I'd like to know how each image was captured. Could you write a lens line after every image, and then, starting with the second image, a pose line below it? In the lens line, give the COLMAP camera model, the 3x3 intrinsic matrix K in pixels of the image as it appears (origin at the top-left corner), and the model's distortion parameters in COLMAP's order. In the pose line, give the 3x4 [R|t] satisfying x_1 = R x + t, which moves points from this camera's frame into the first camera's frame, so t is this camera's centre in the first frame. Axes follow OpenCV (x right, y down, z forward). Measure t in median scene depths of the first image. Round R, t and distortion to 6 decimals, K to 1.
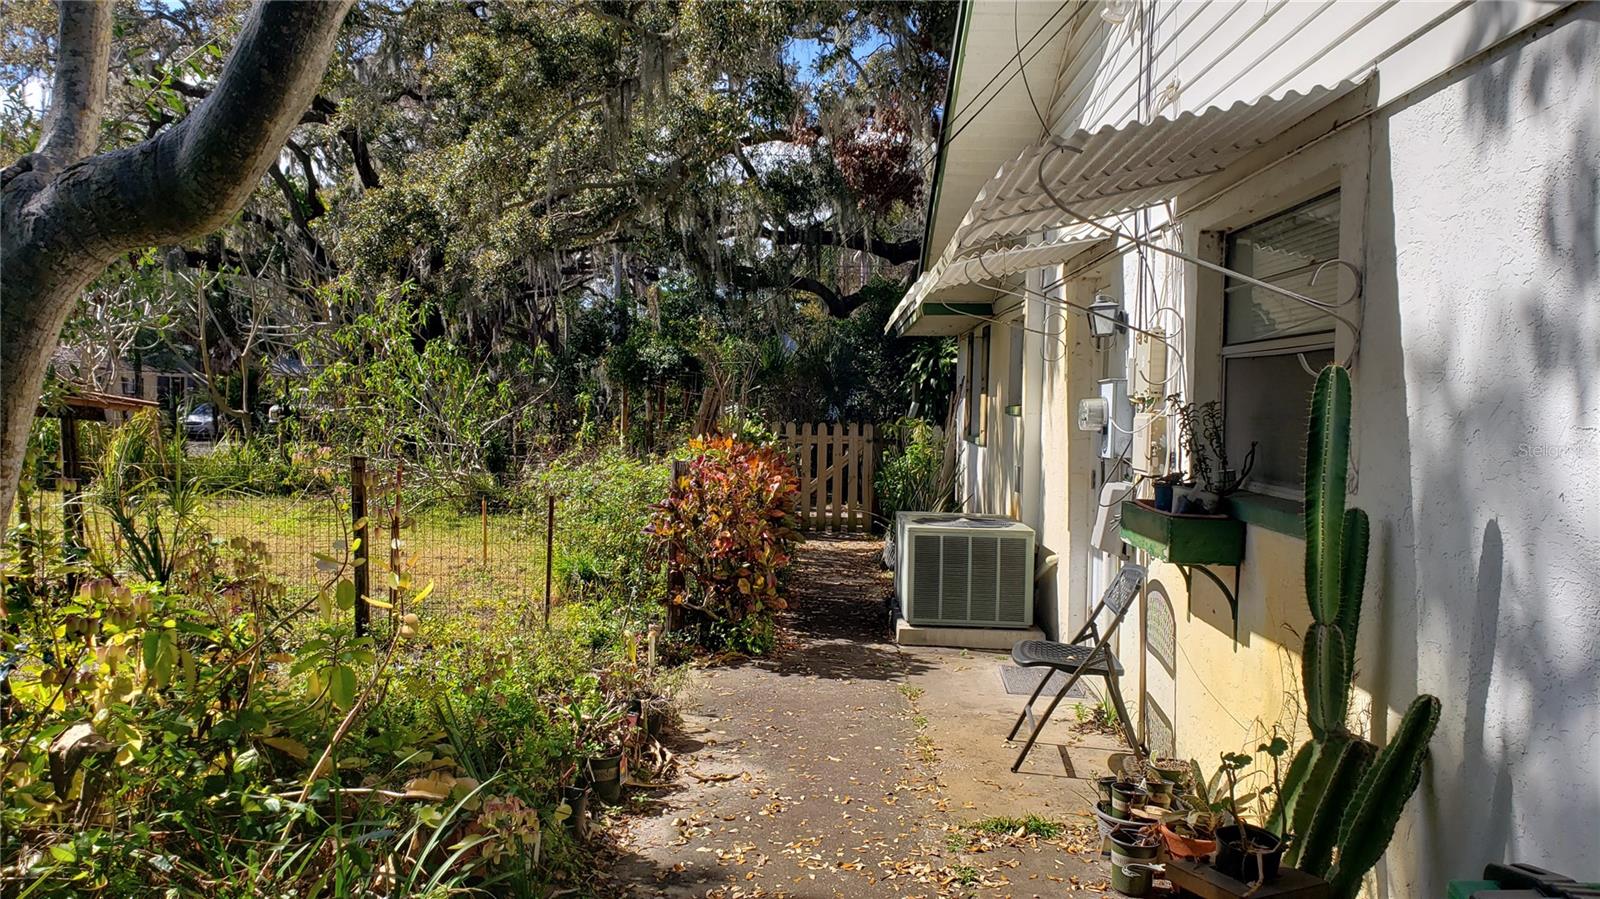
lens RADIAL K [[1242.7, 0, 800.8], [0, 1242.7, 446.5], [0, 0, 1]] dist [0.044571, -0.052080]
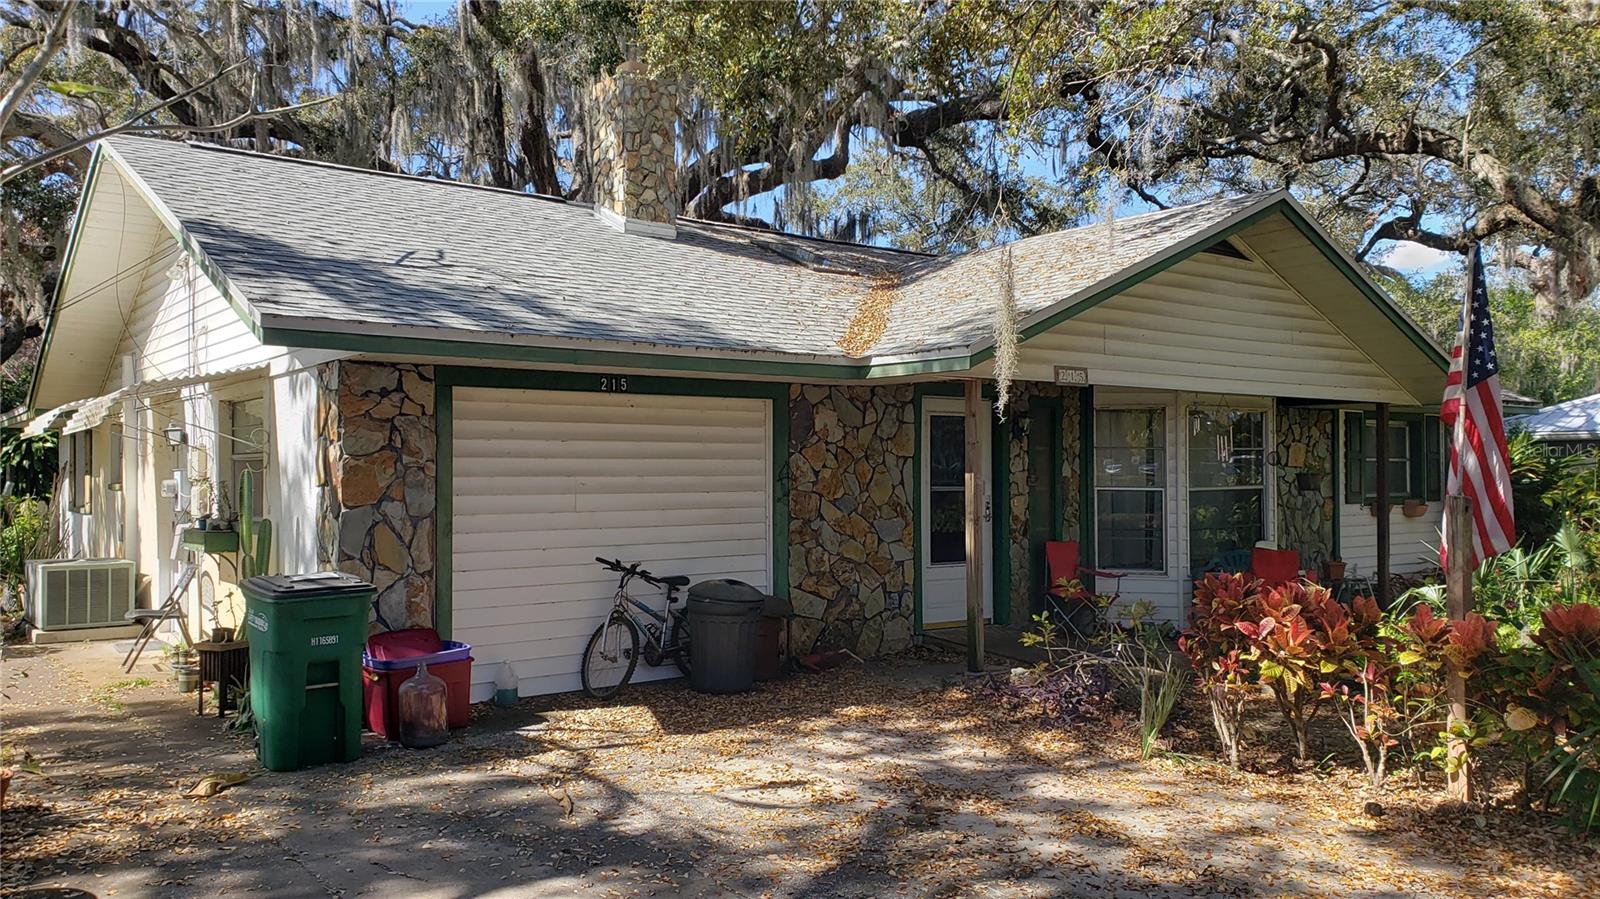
lens RADIAL K [[1242.7, 0, 800.7], [0, 1242.7, 451.8], [0, 0, 1]] dist [0.044571, -0.052080]
pose [[0.776144, -0.016587, 0.630338, -0.169045], [0.047588, 0.998344, -0.032325, 0.020132], [-0.628758, 0.055085, 0.775648, -0.835897]]
